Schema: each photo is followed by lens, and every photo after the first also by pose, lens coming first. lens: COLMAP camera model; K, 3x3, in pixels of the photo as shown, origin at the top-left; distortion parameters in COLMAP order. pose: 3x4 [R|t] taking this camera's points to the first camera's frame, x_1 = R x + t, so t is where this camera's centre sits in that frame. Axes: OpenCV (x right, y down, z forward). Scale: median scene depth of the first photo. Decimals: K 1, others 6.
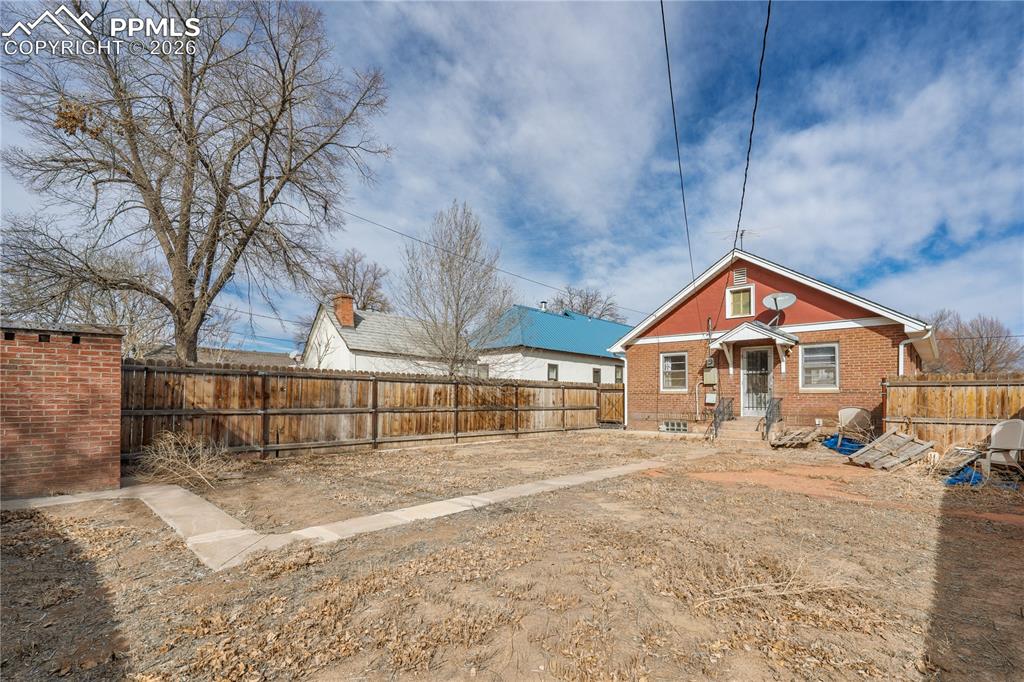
lens RADIAL K [[475.3, 0, 511.3], [0, 475.3, 392.5], [0, 0, 1]] dist [-0.041162, 0.010810]
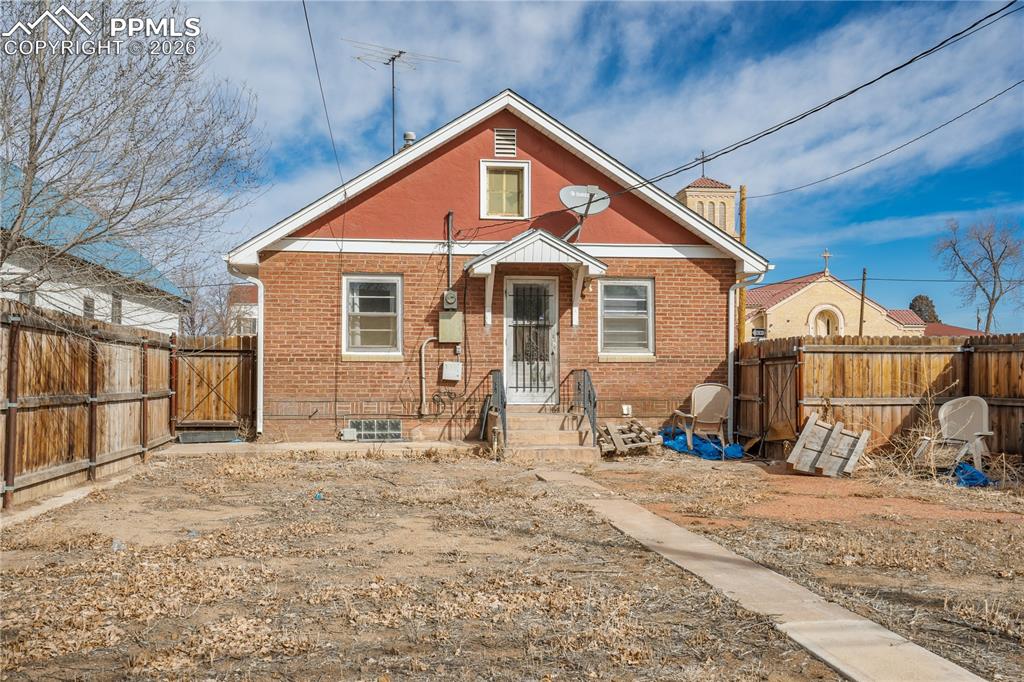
lens RADIAL K [[987.0, 0, 512.0], [0, 987.0, 341.0], [0, 0, 1]] dist [0.012029, 0.017173]
pose [[0.644288, 0.022184, 0.764461, -0.371746], [-0.008084, 0.999721, -0.022199, 0.003671], [-0.764740, 0.008123, 0.644287, 0.279215]]
